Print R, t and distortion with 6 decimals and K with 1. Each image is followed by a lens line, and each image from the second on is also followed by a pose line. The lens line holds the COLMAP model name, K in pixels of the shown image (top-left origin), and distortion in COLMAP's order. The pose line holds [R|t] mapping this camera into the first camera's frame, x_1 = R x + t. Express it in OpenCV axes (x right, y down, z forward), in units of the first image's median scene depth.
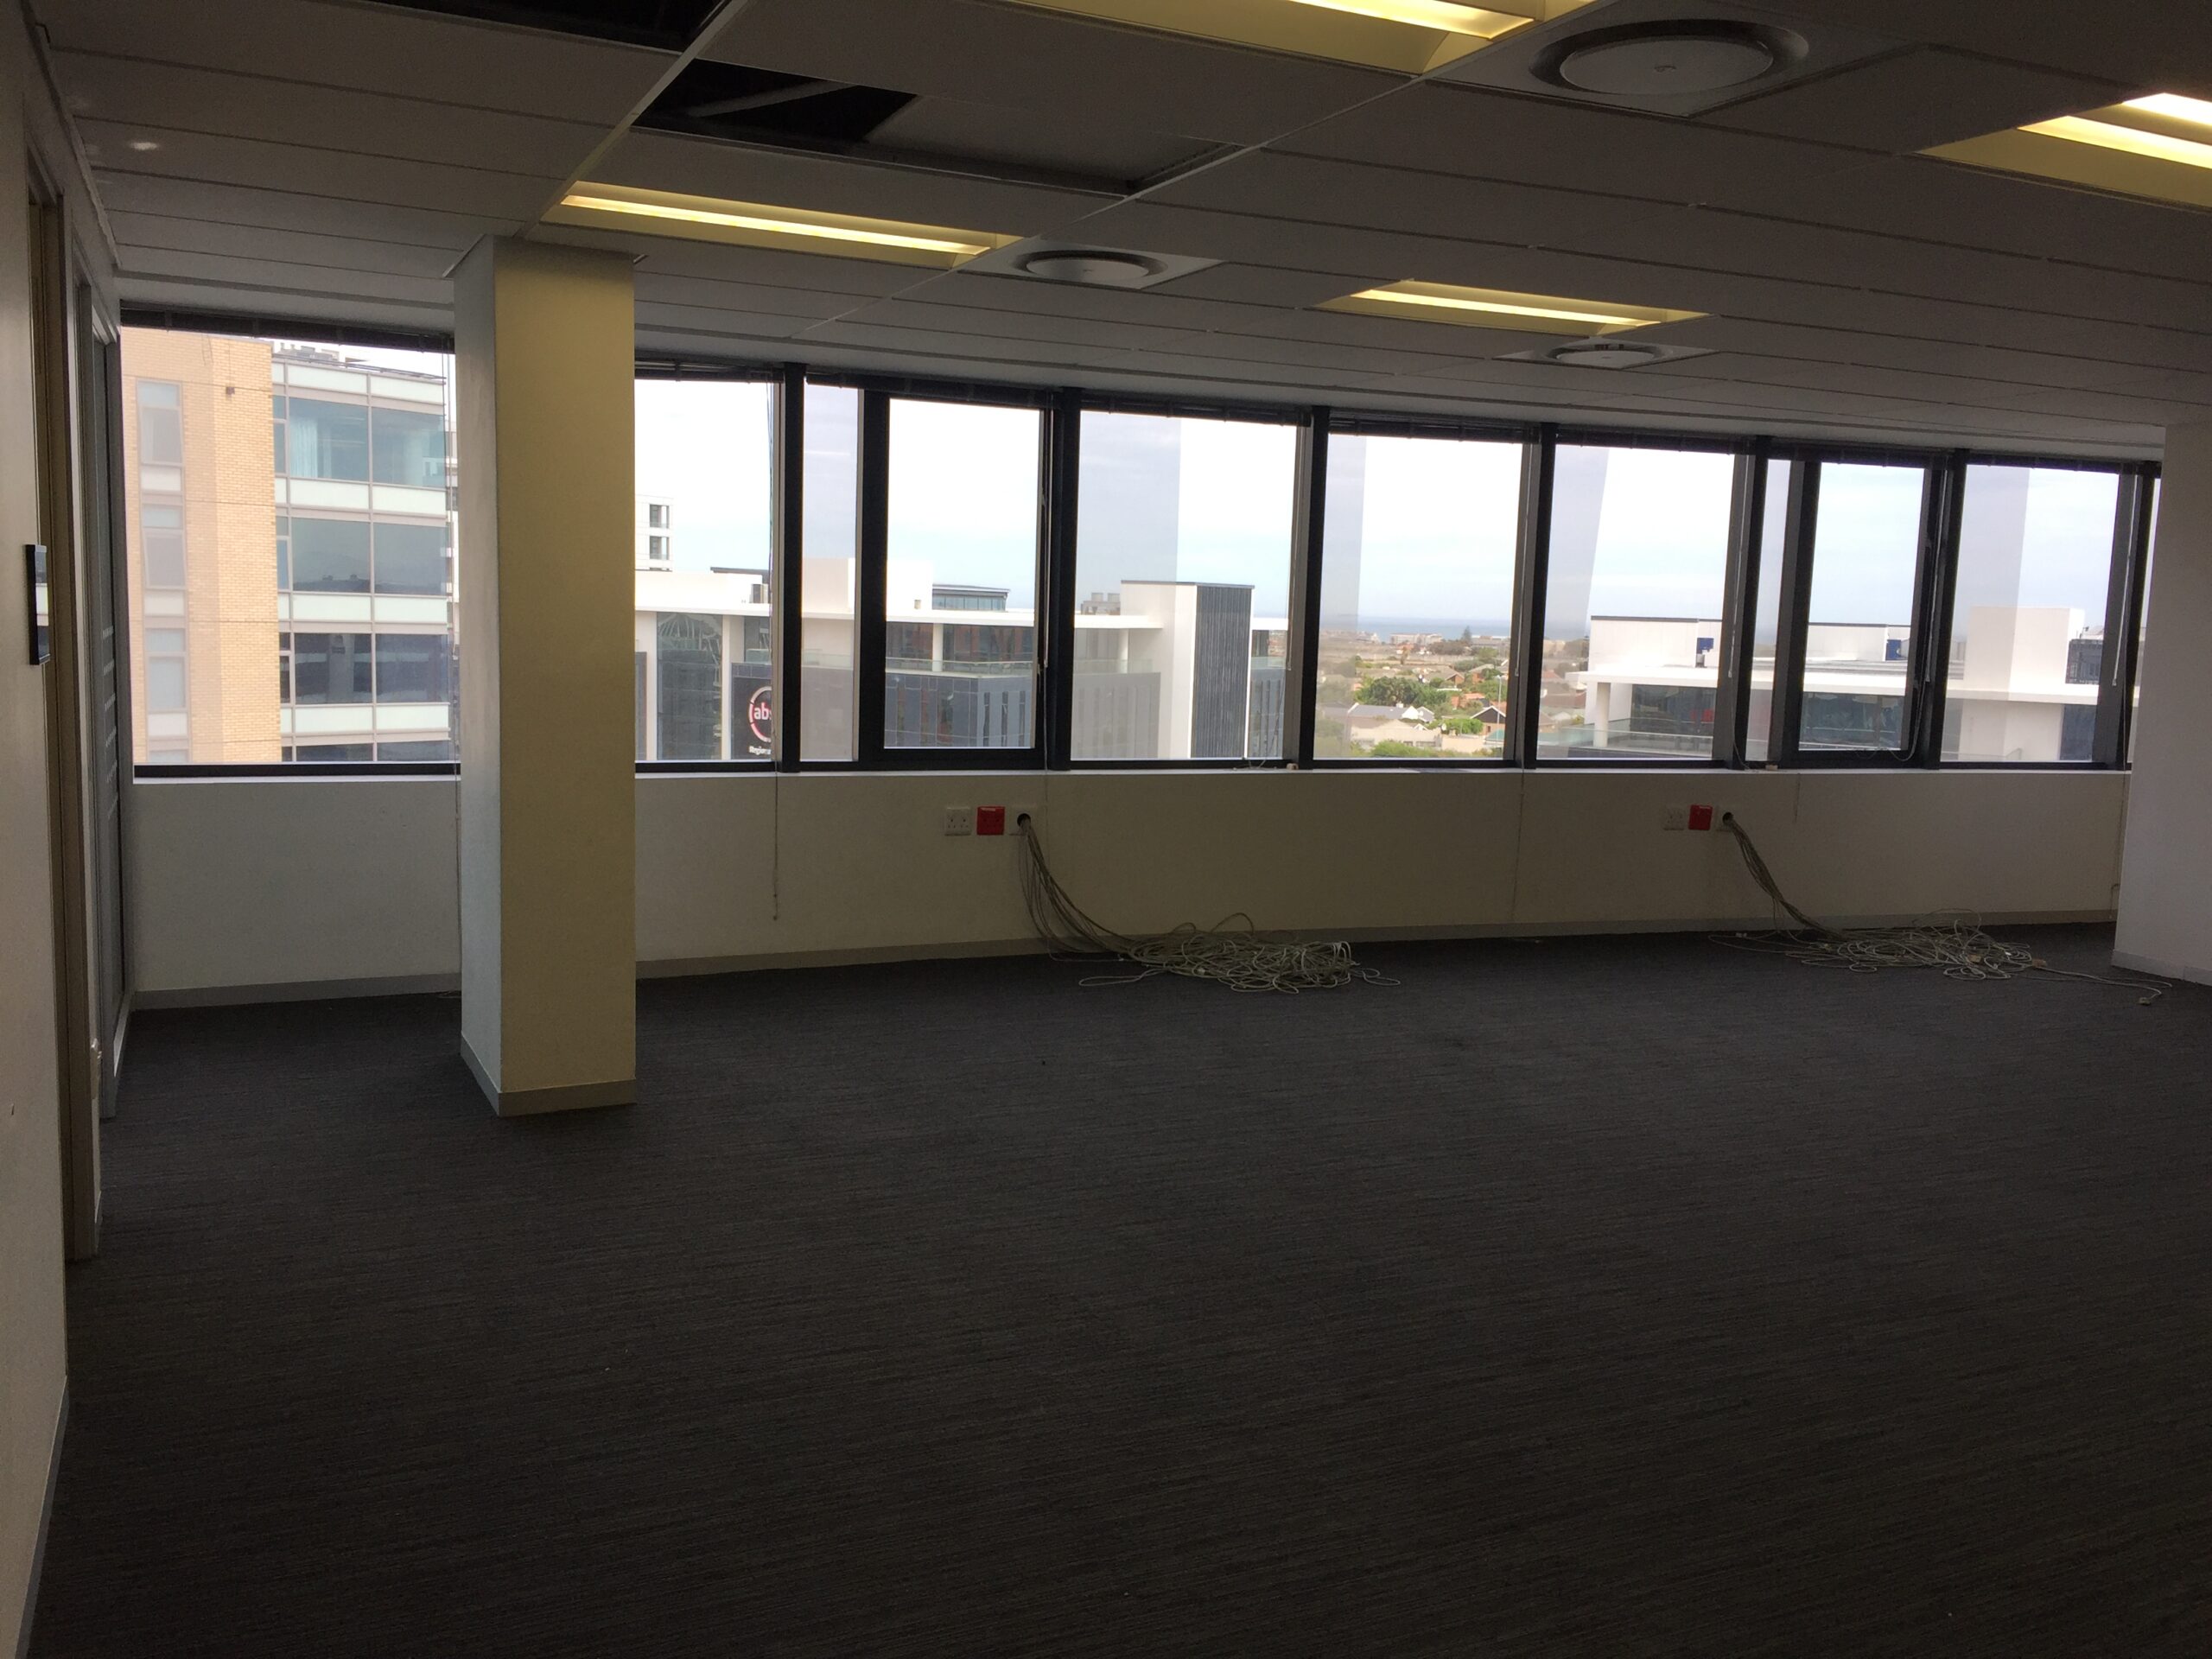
lens RADIAL K [[1895.3, 0, 1106.0], [0, 1895.3, 829.5], [0, 0, 1]] dist [0.097983, -0.124339]
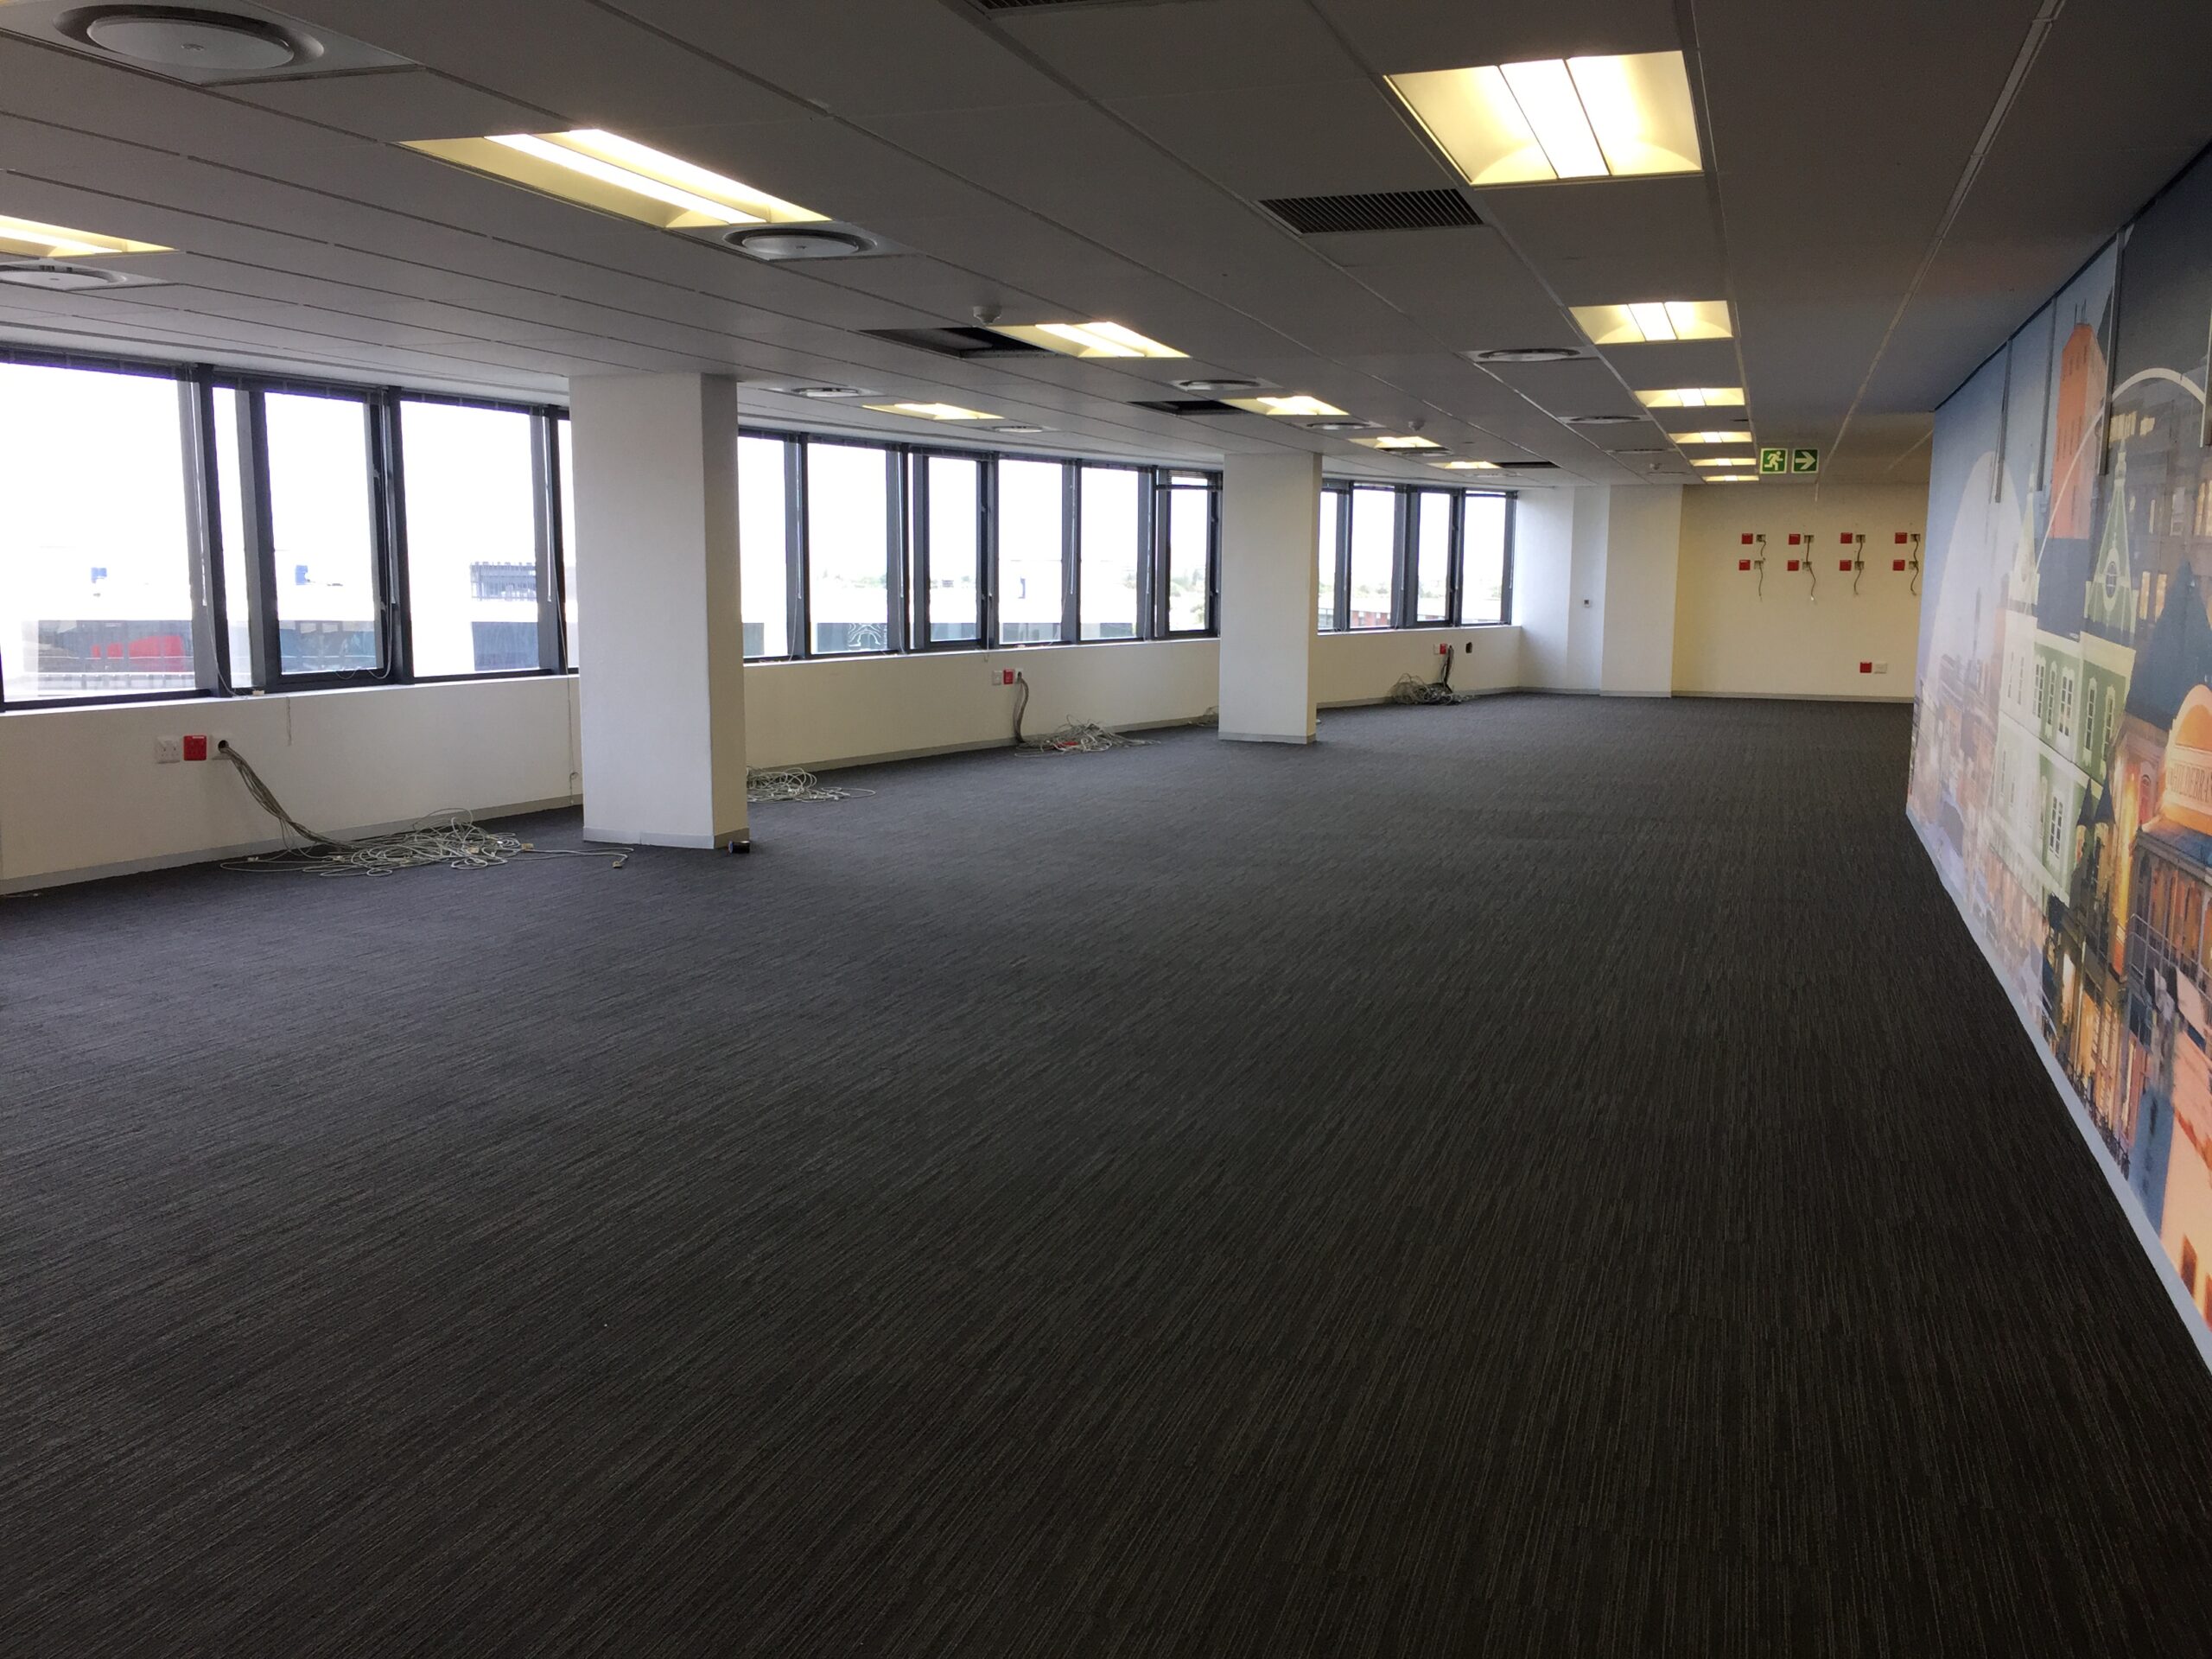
lens RADIAL K [[1871.9, 0, 1106.0], [0, 1871.9, 829.5], [0, 0, 1]] dist [0.095705, -0.202035]
pose [[0.709037, -0.122637, 0.694426, -0.043310], [0.094337, 0.992406, 0.078938, 0.002889], [-0.698833, 0.009540, 0.715222, -0.036960]]
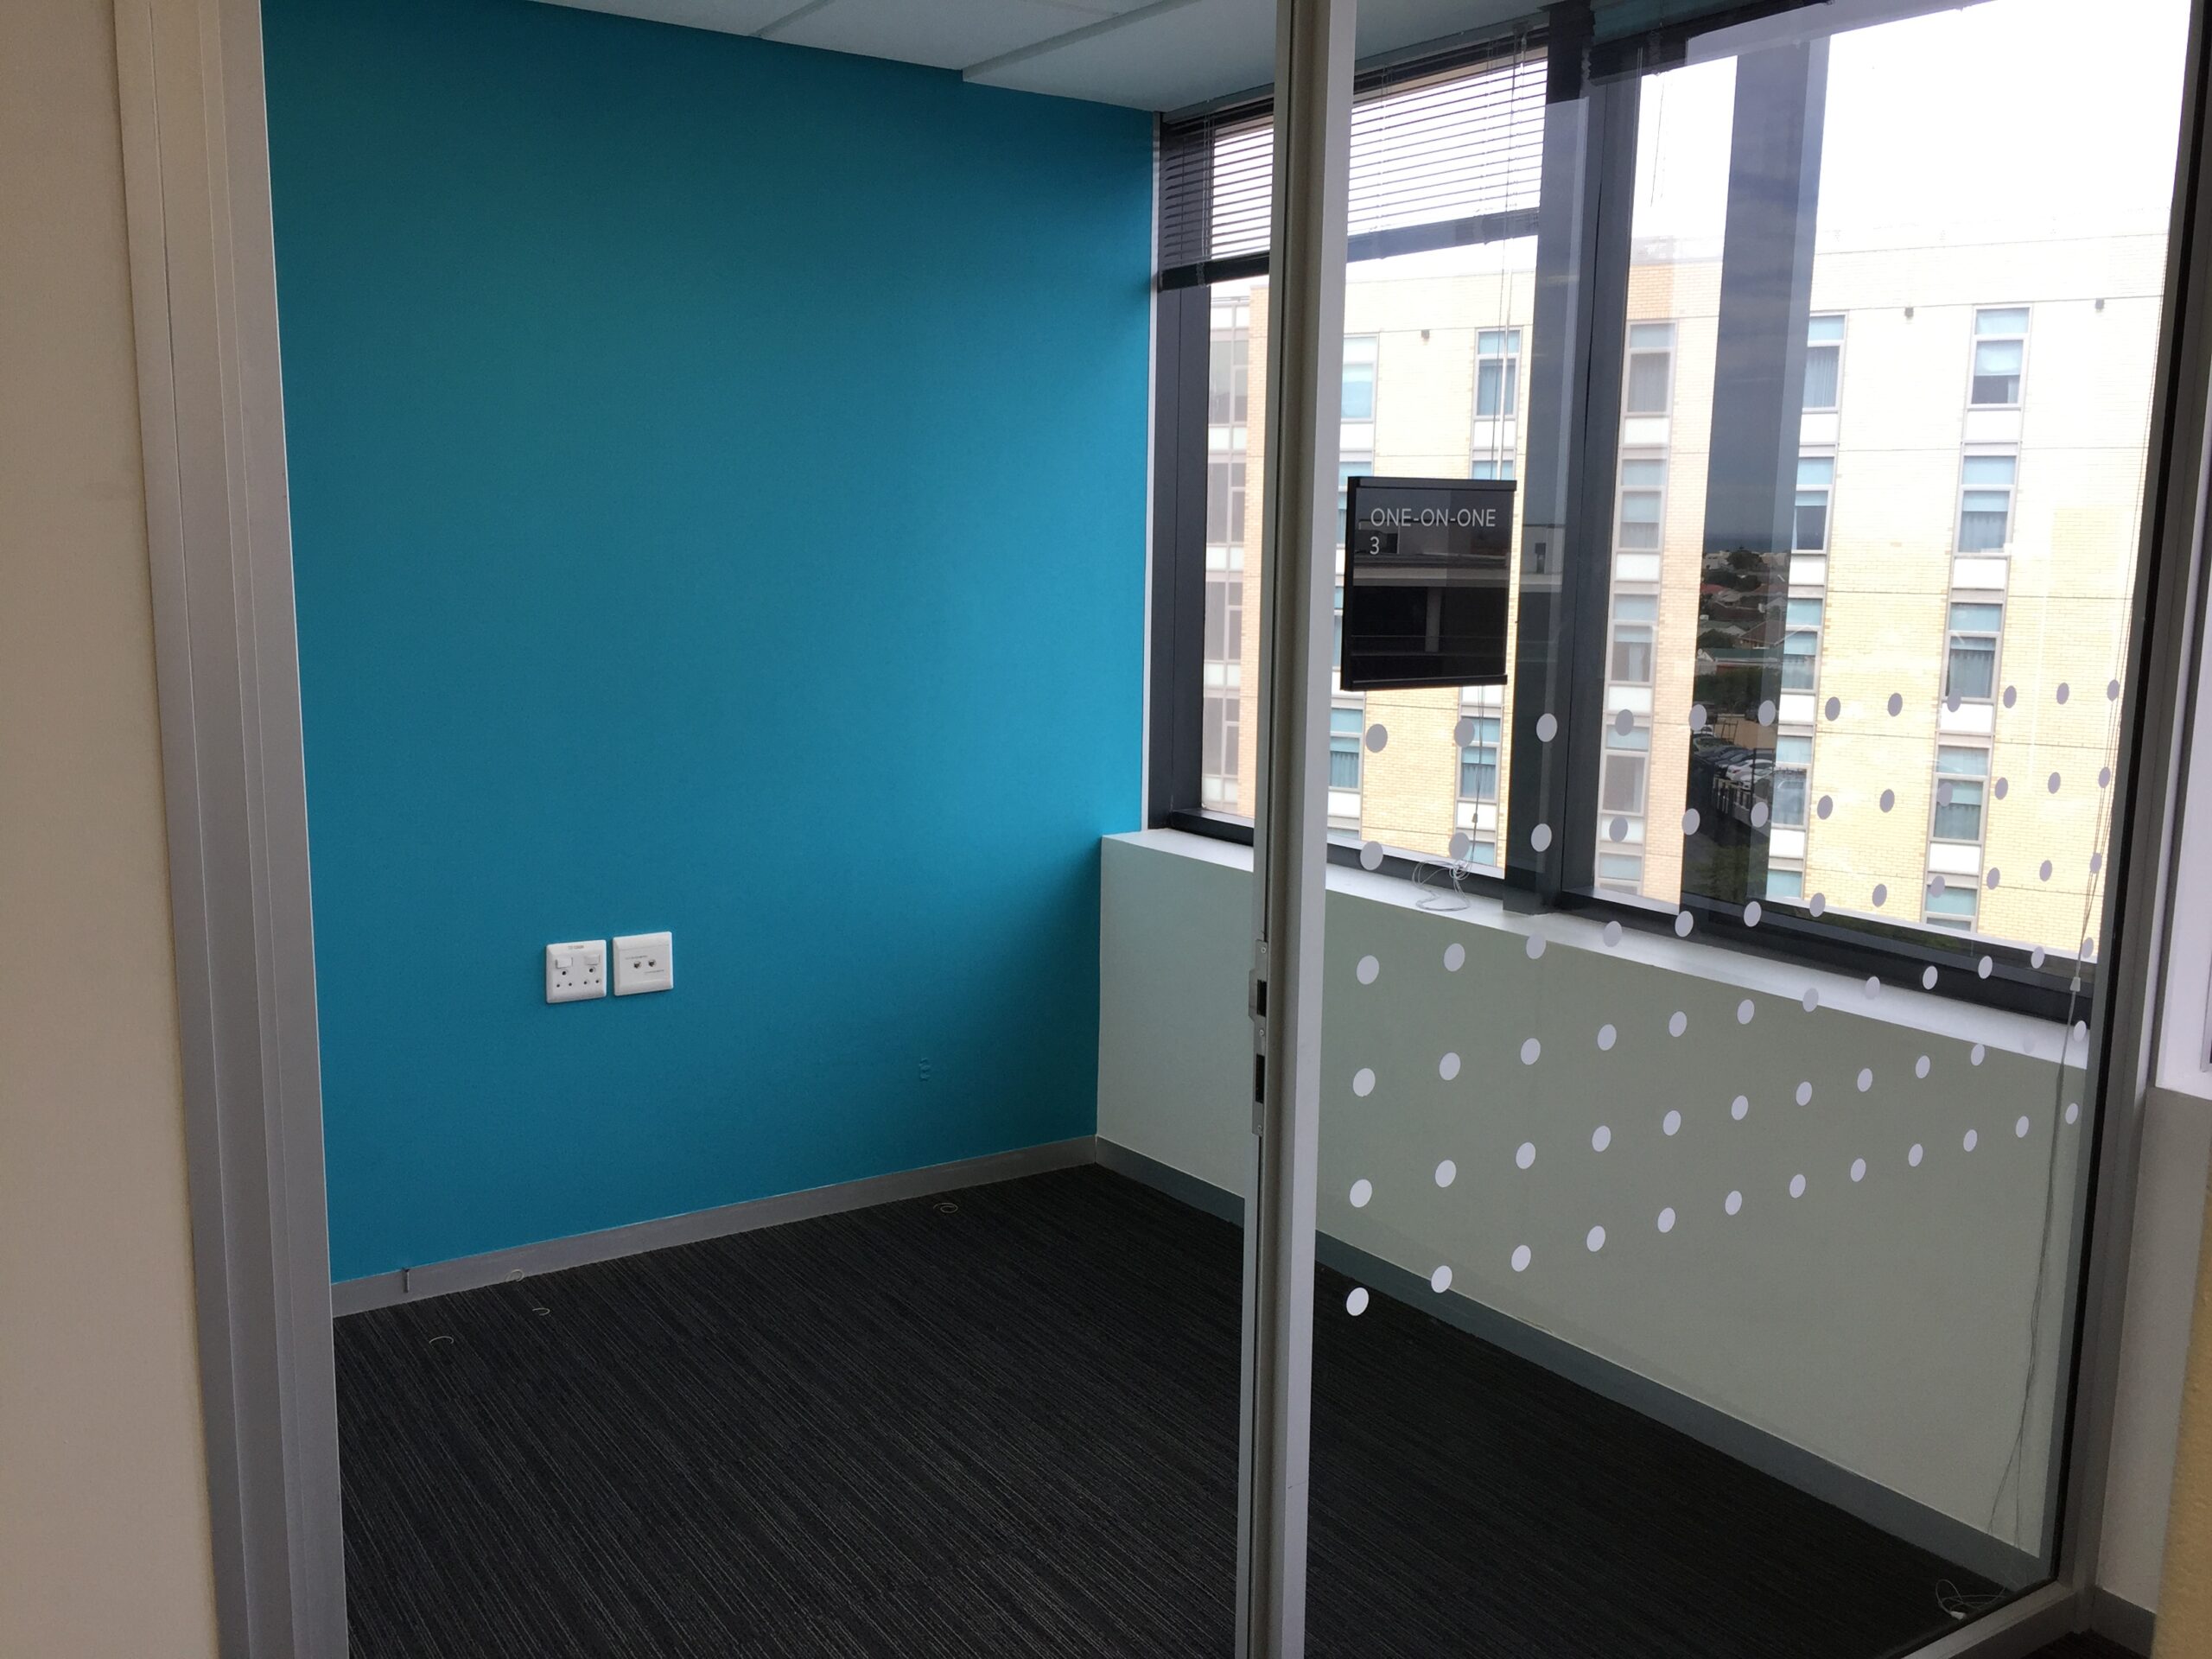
lens RADIAL K [[1895.3, 0, 1106.0], [0, 1895.3, 829.5], [0, 0, 1]] dist [0.097983, -0.124339]
pose [[0.191275, 0.122600, -0.973850, 0.659257], [-0.136558, 0.985843, 0.097288, -0.069282], [0.971991, 0.114378, 0.205309, 0.901506]]
